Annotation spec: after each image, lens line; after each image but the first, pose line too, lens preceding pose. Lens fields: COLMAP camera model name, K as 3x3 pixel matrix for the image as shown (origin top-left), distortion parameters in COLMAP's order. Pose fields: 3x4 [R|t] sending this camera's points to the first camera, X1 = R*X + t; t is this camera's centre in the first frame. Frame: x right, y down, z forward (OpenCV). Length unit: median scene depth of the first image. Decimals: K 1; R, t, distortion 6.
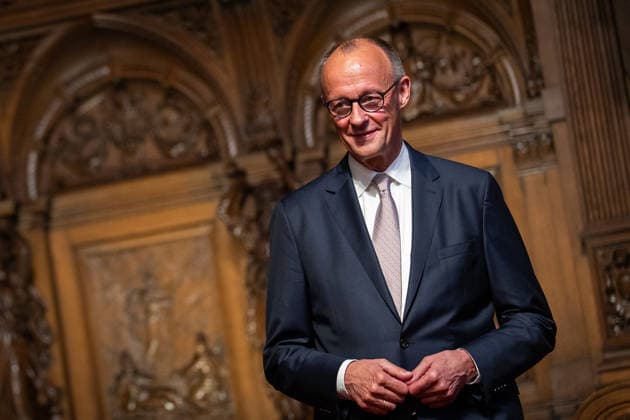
lens RADIAL K [[4357.1, 0, 315.4], [0, 4357.1, 209.1], [0, 0, 1]] dist [-0.644667, 0.000000]
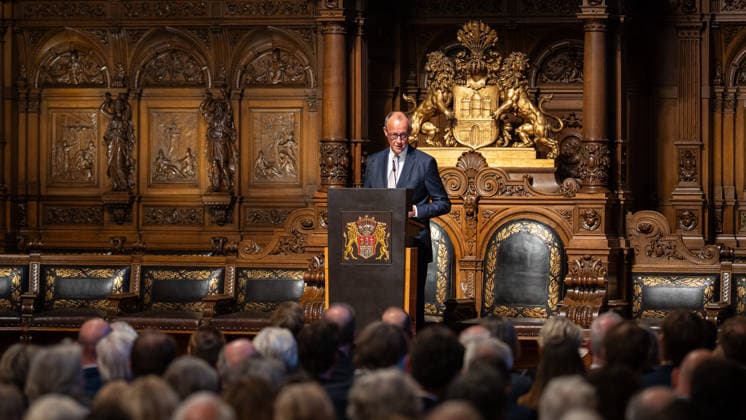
lens RADIAL K [[4542.1, 0, 348.2], [0, 4542.1, 233.5], [0, 0, 1]] dist [0.520466, 0.000000]
pose [[0.984333, 0.159156, -0.075879, 0.294002], [-0.144735, 0.975139, 0.167794, -0.408236], [0.100698, -0.154183, 0.982897, -1.777966]]
